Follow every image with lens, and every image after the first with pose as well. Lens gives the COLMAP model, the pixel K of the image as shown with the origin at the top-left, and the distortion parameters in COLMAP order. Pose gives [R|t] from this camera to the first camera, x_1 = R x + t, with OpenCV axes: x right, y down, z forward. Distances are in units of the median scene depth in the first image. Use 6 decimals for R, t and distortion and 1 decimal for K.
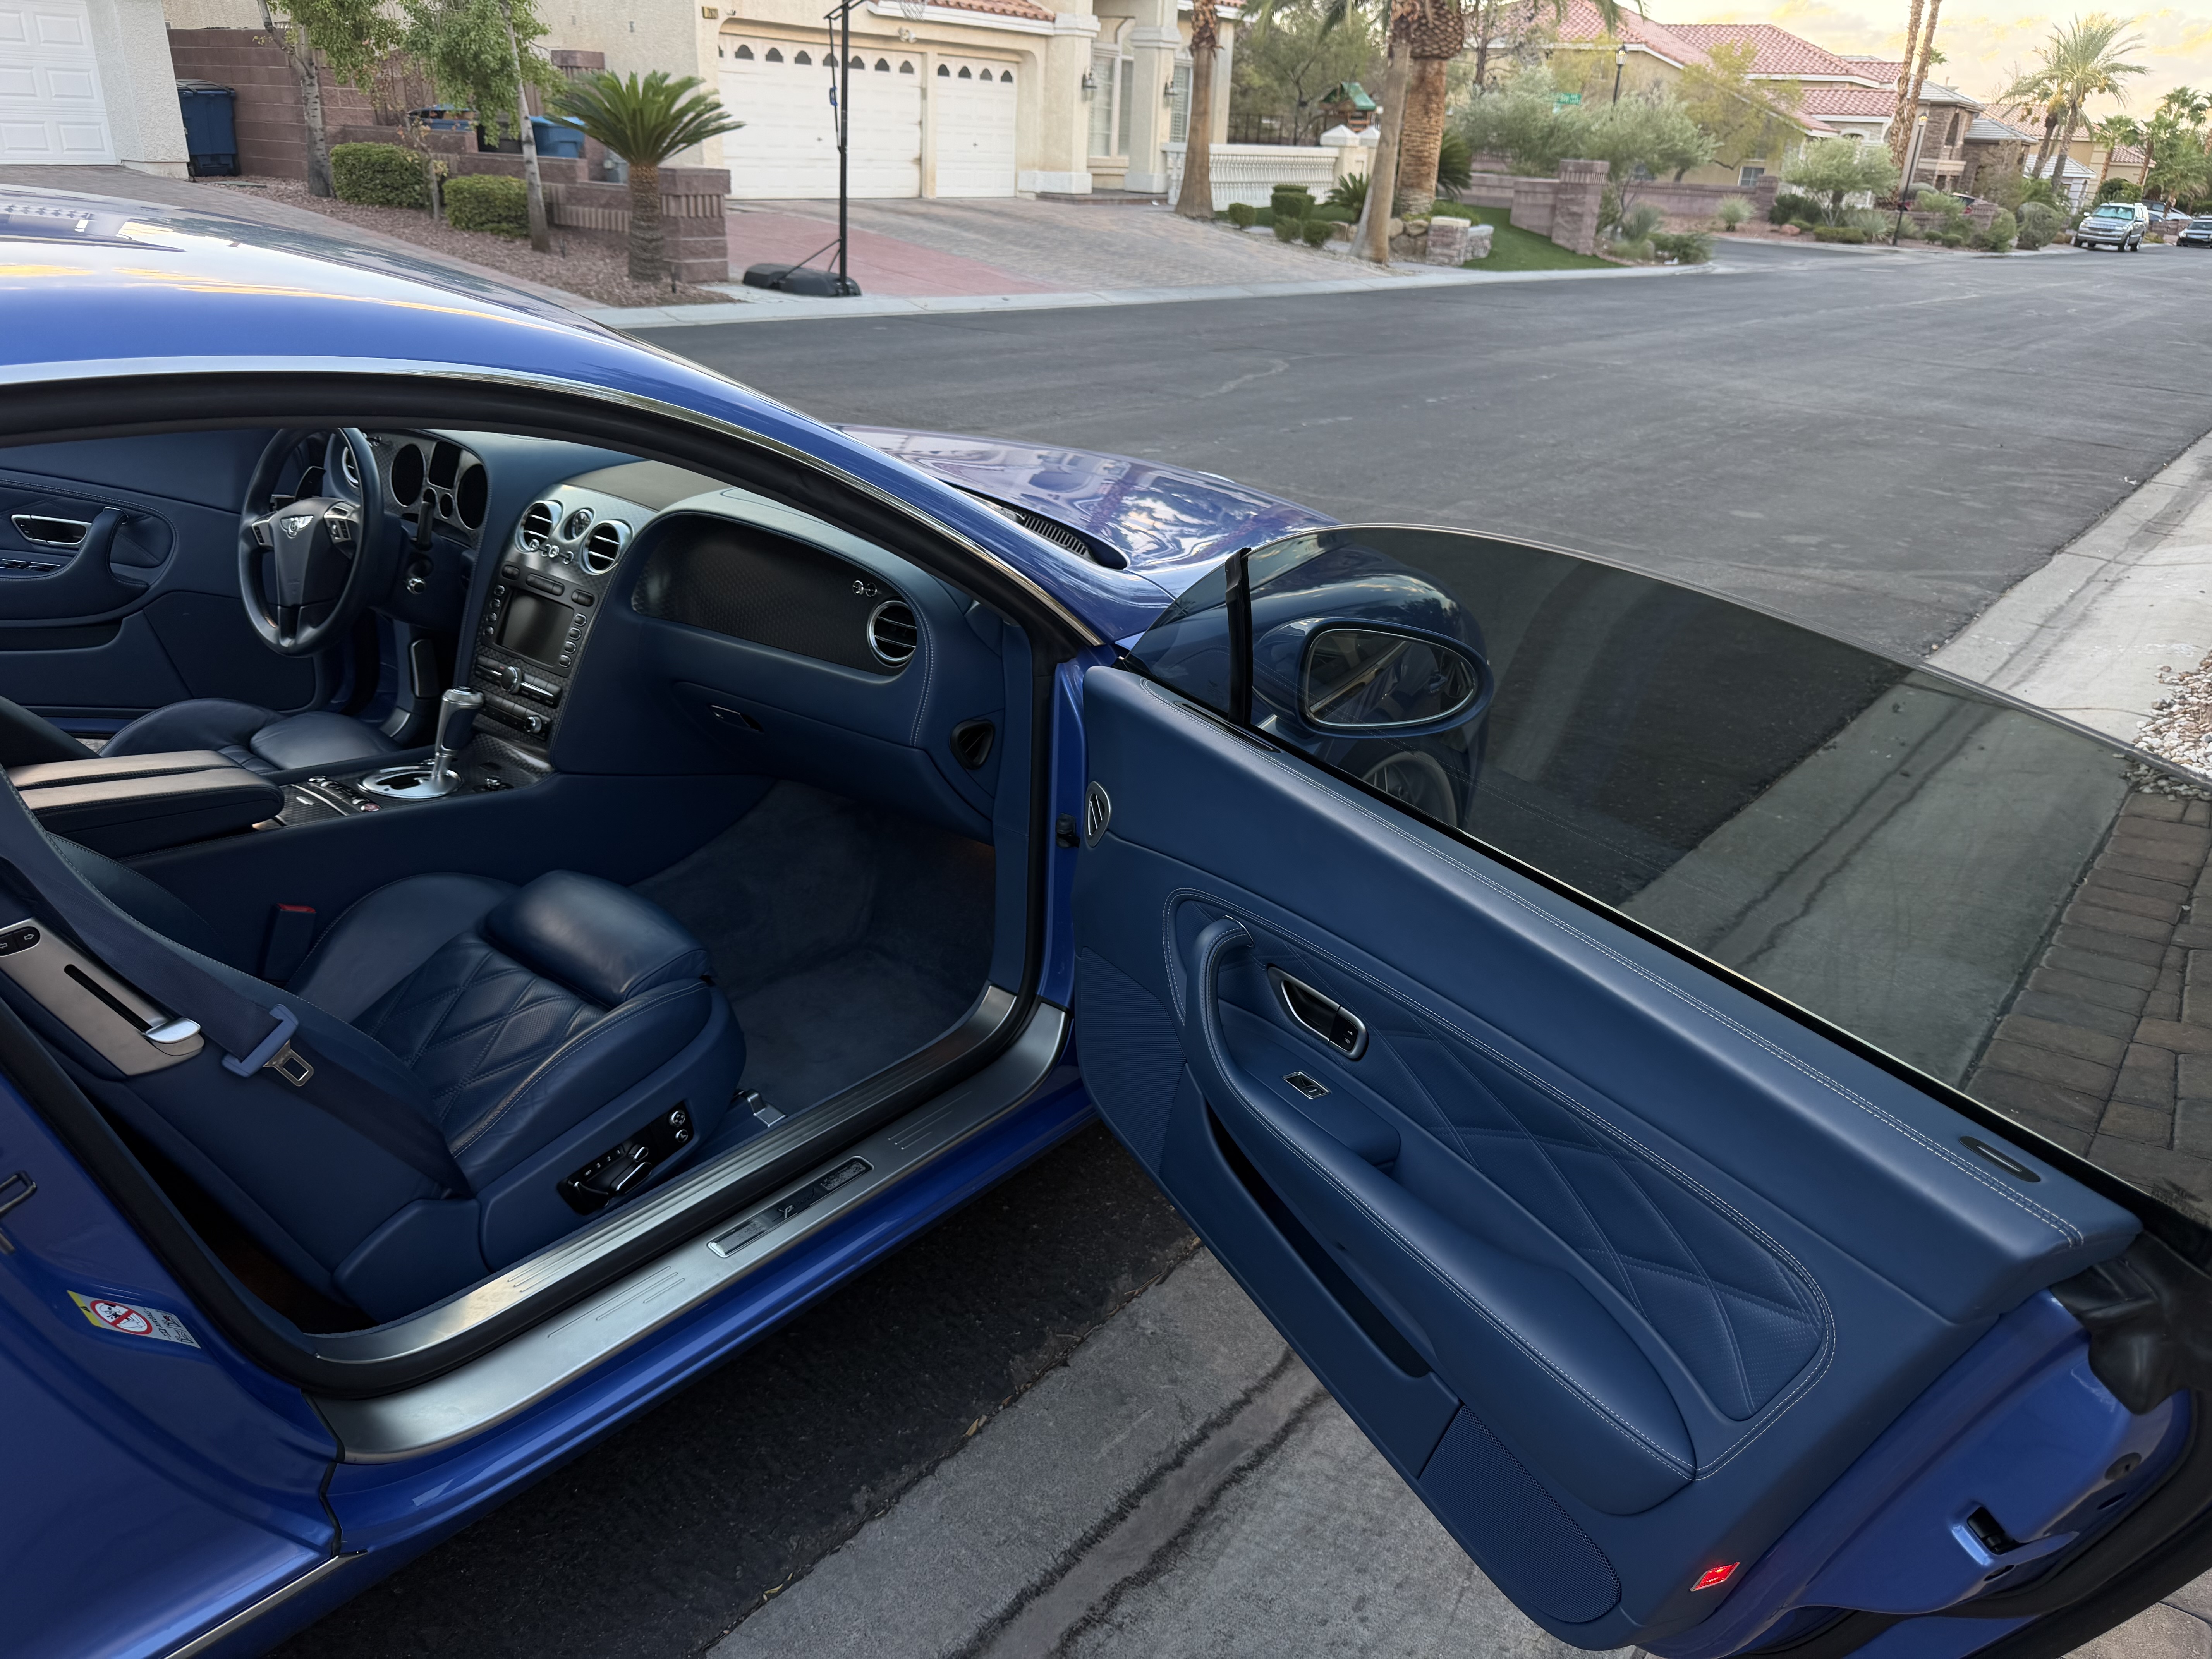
lens RADIAL K [[1578.8, 0, 1133.8], [0, 1578.8, 831.2], [0, 0, 1]] dist [0.017306, -0.032922]
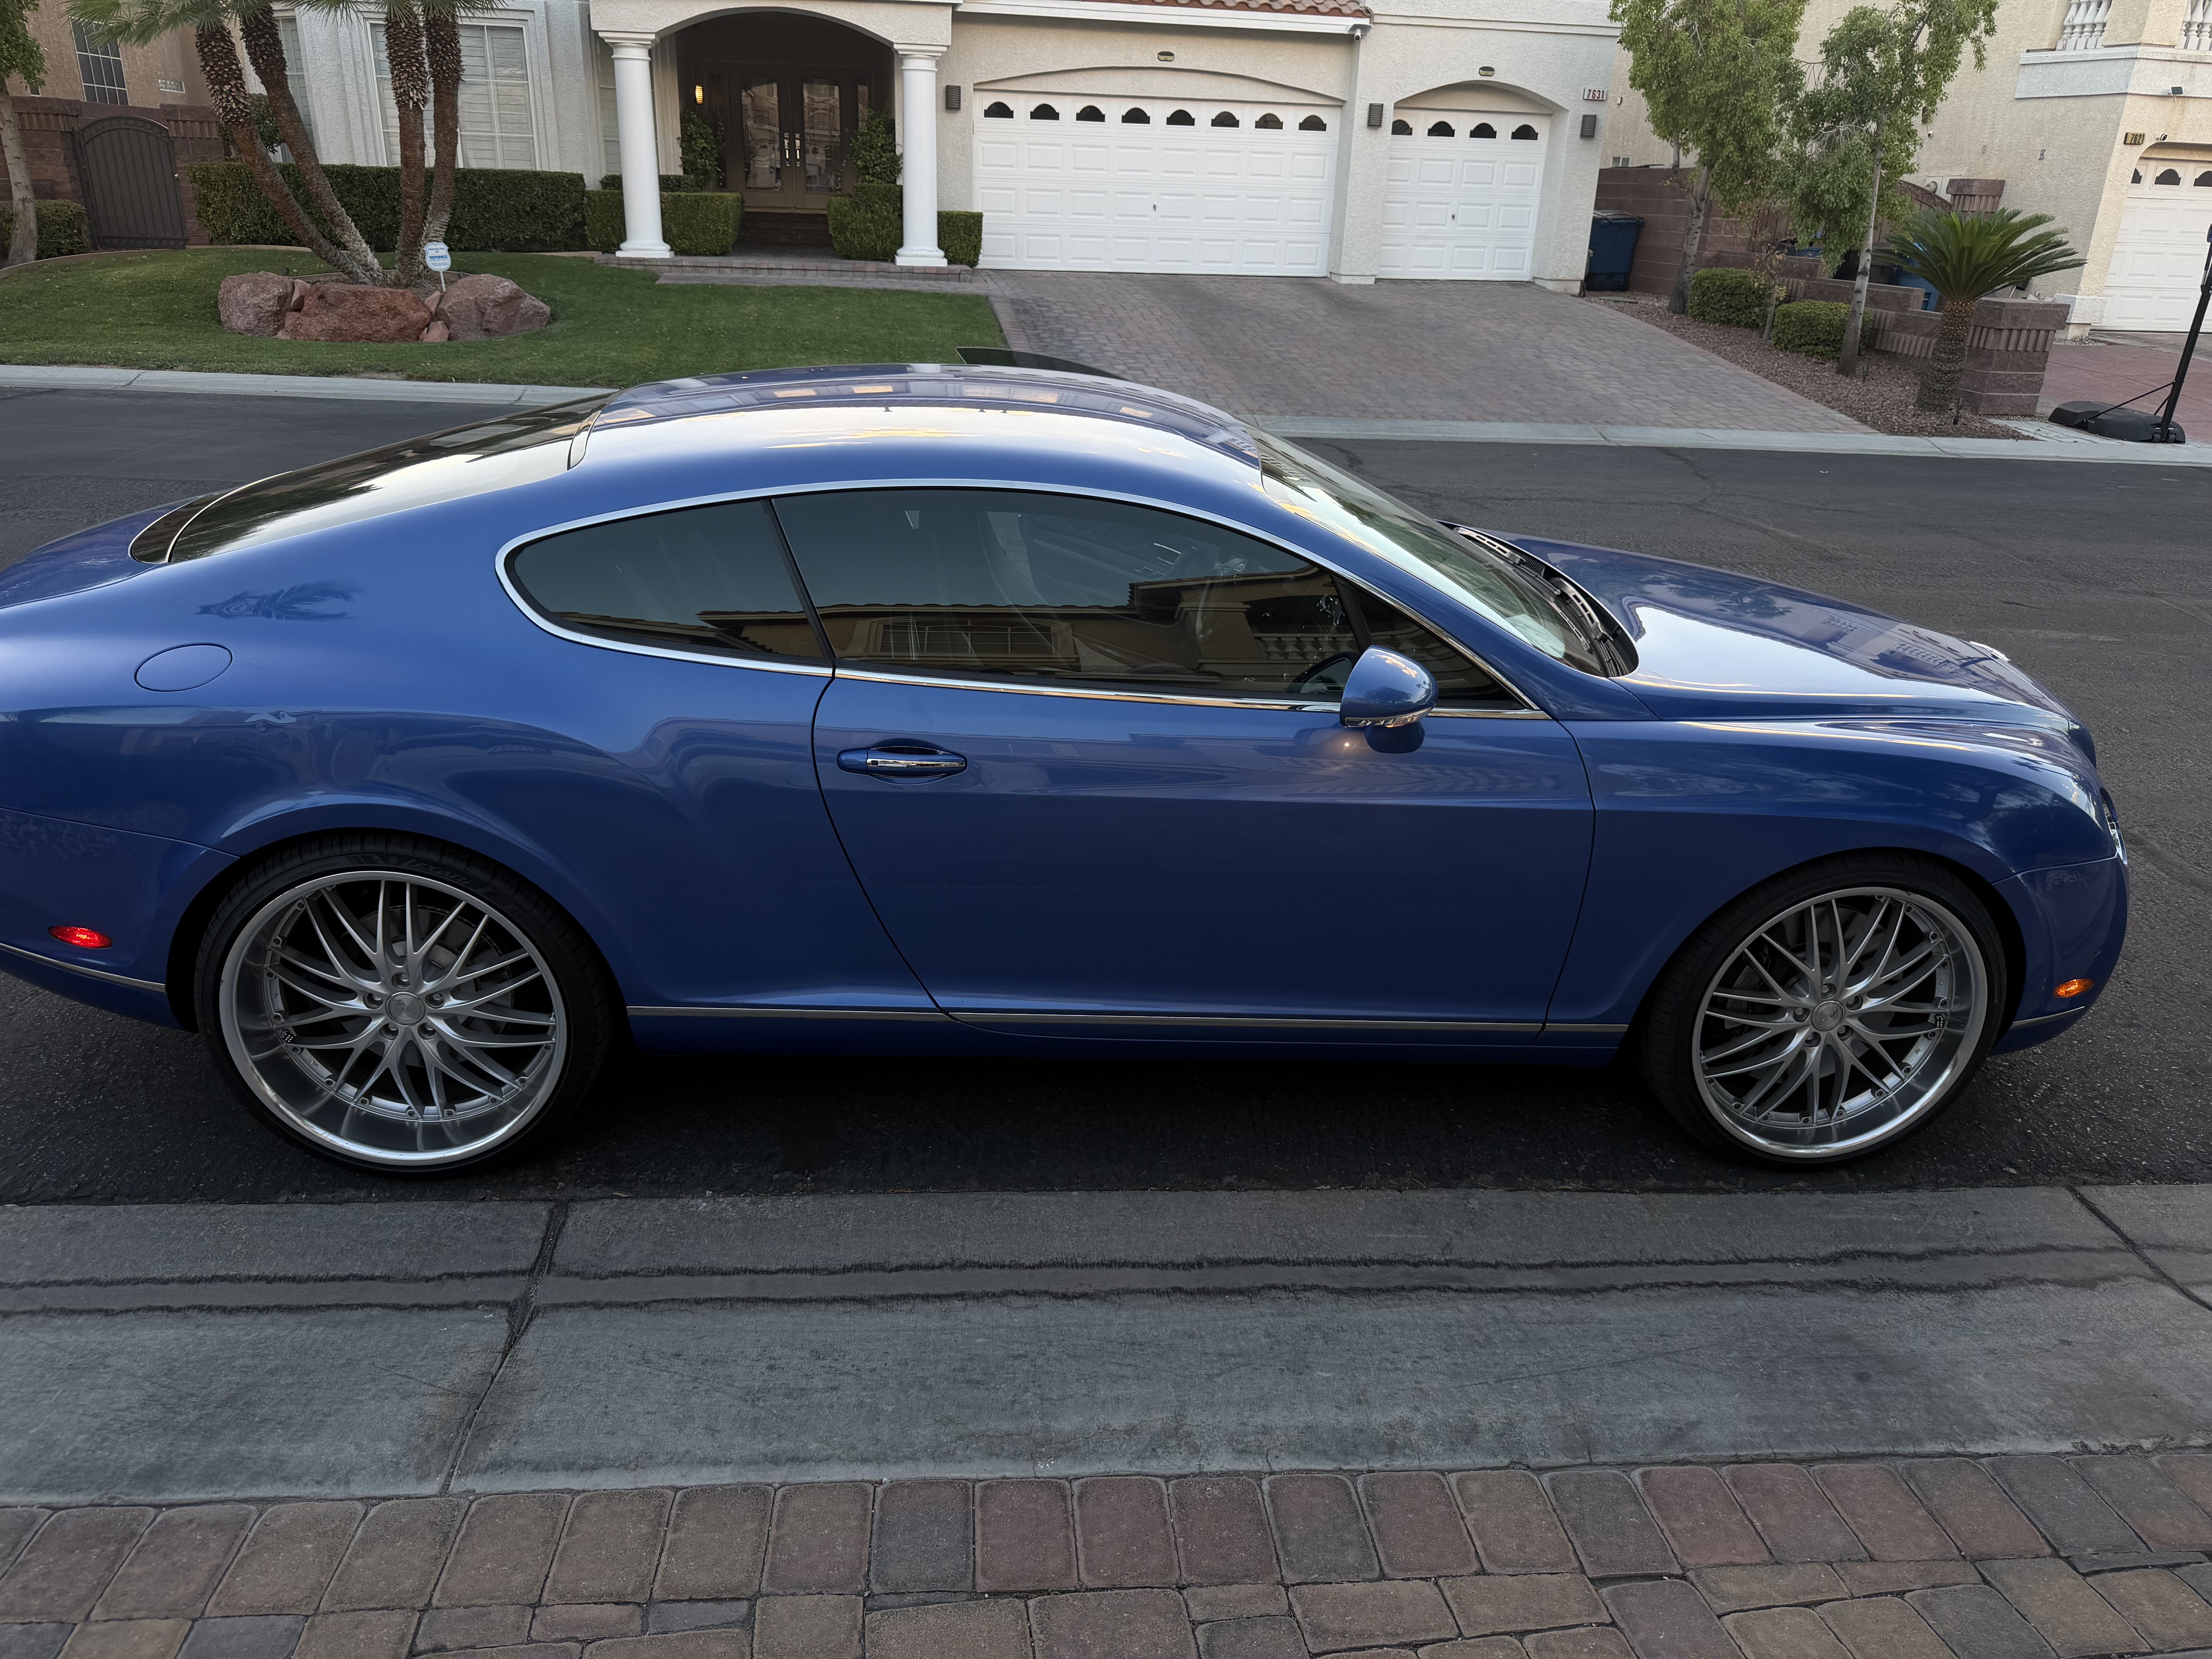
lens RADIAL K [[1578.8, 0, 1102.3], [0, 1578.8, 829.5], [0, 0, 1]] dist [0.017306, -0.032922]
pose [[0.681792, 0.256739, -0.685014, 0.061575], [-0.297131, 0.952861, 0.061393, 0.000898], [0.668486, 0.161681, 0.725938, -0.027367]]
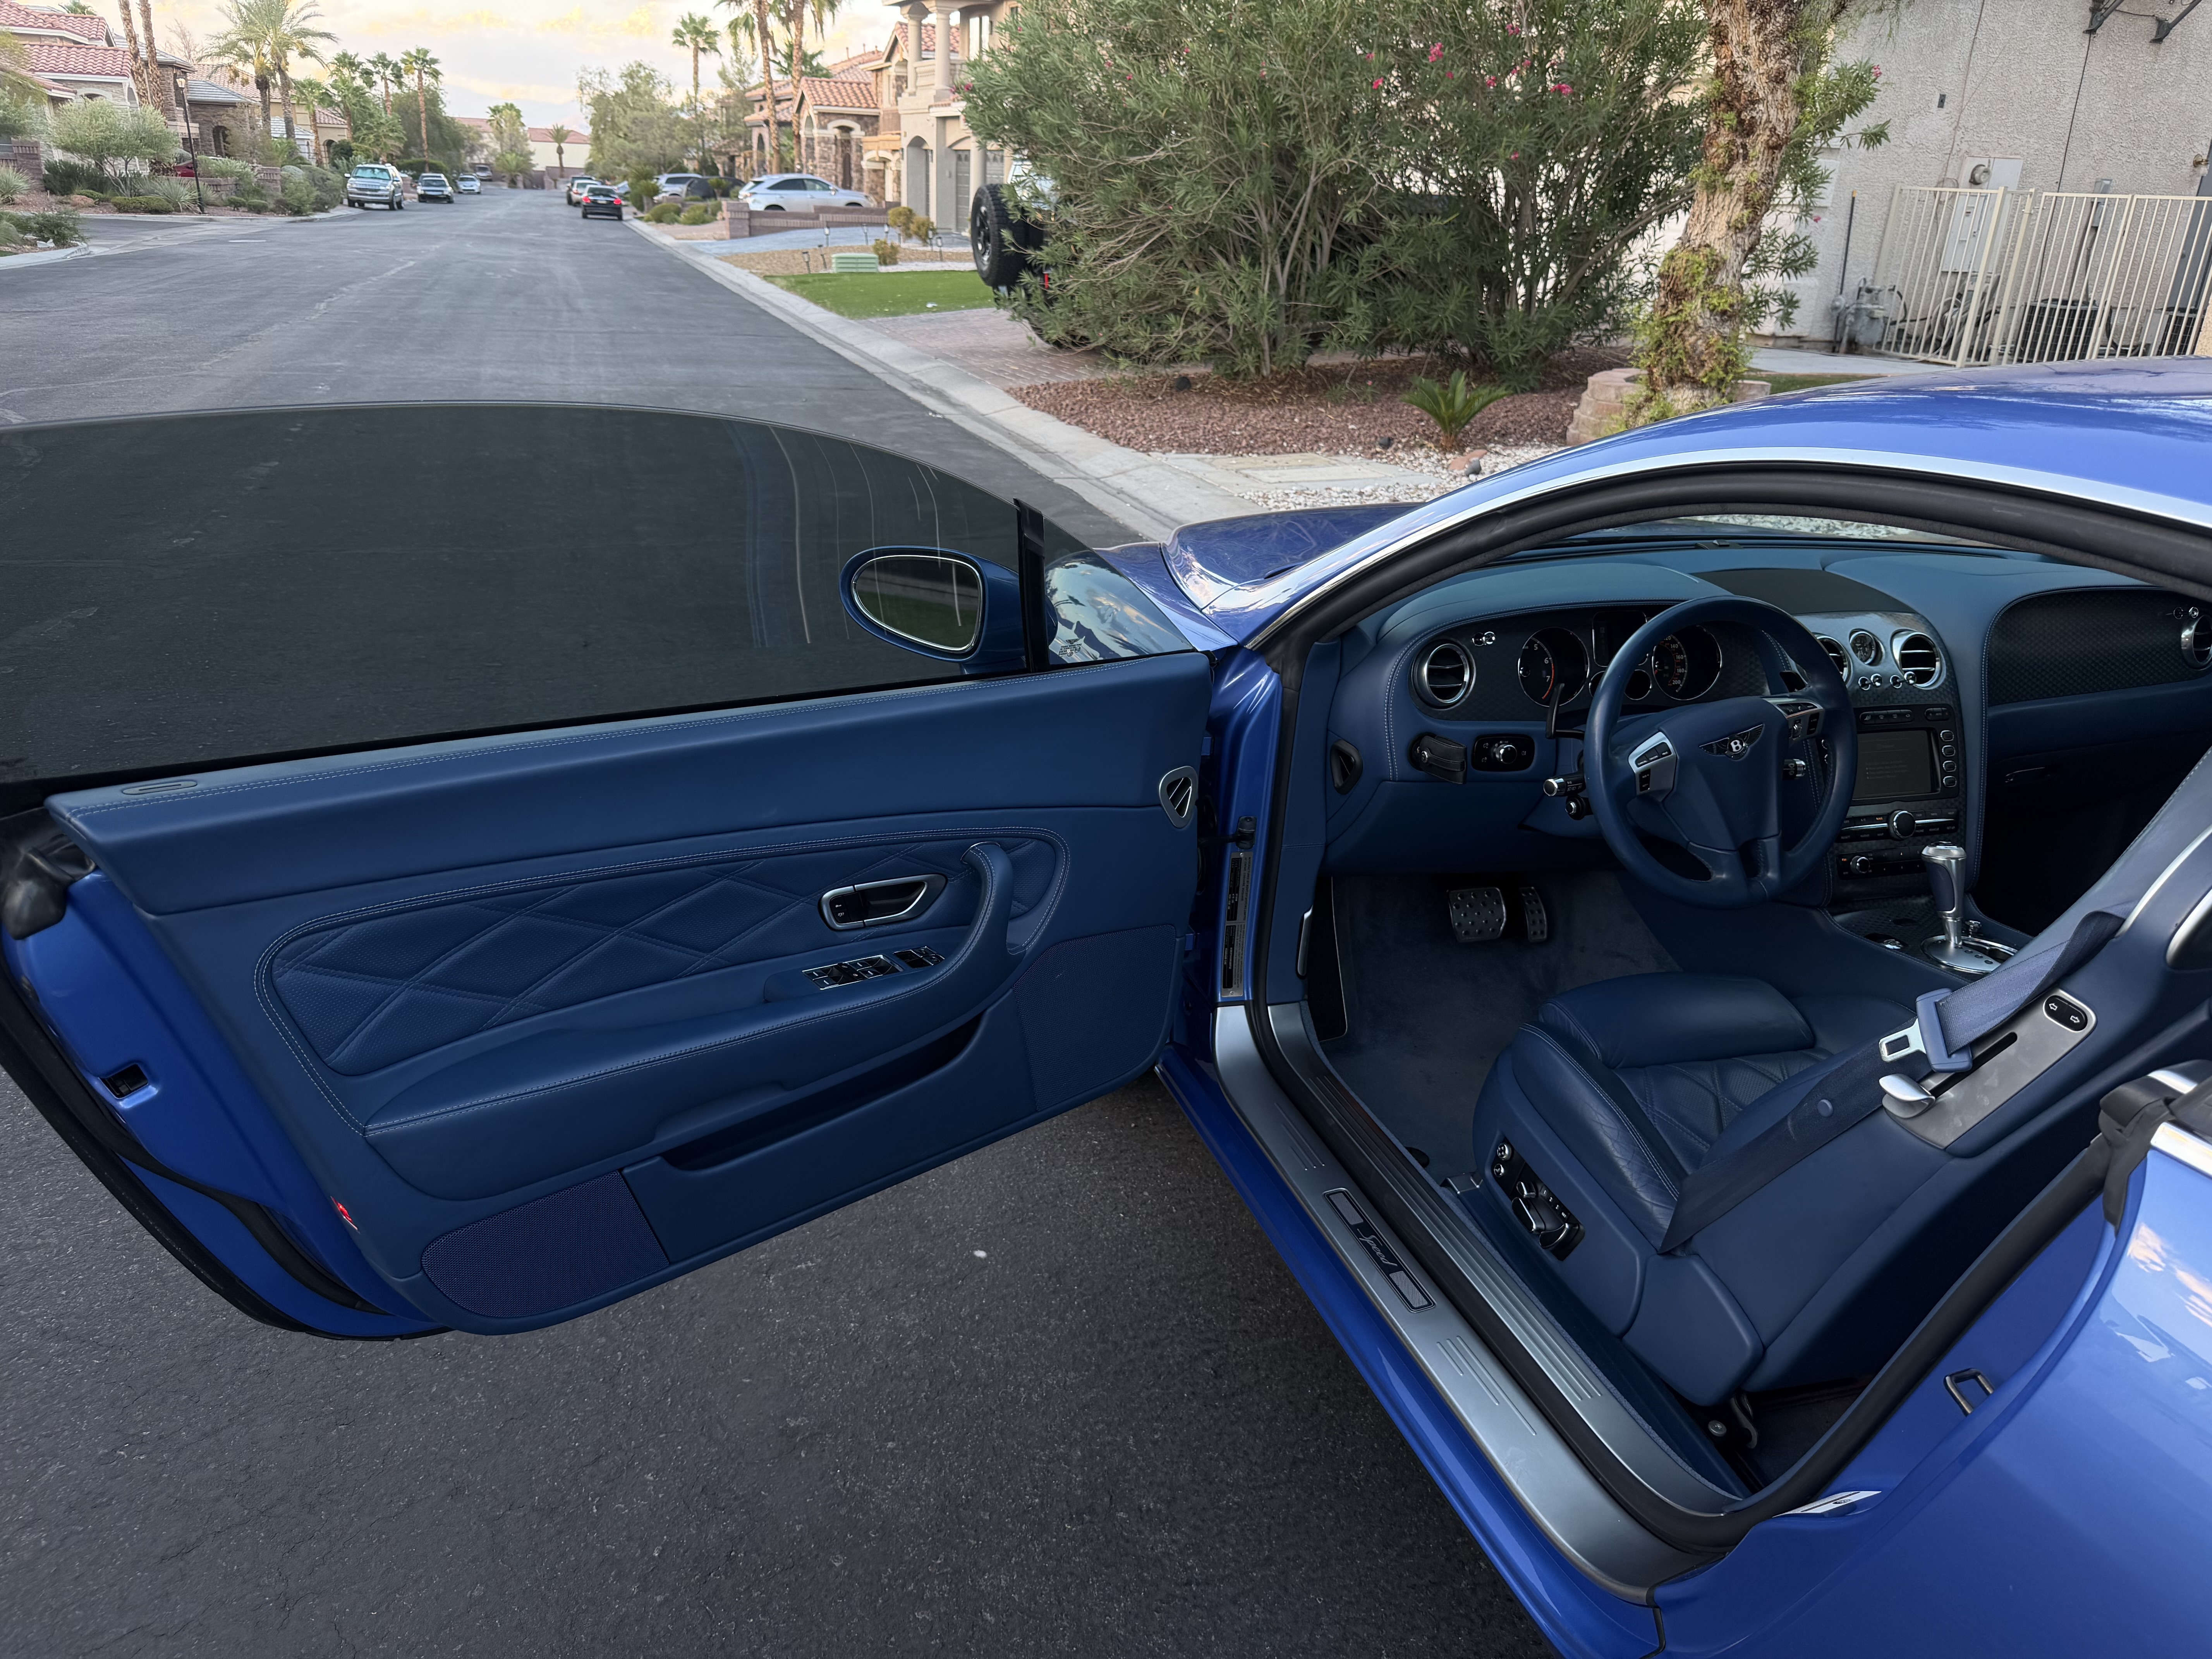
lens RADIAL K [[1578.8, 0, 1090.8], [0, 1578.8, 813.9], [0, 0, 1]] dist [0.017306, -0.032922]
pose [[0.549137, -0.326217, 0.769436, -0.132513], [0.315353, 0.933494, 0.170709, -0.039882], [-0.773952, 0.148901, 0.615489, 0.078521]]
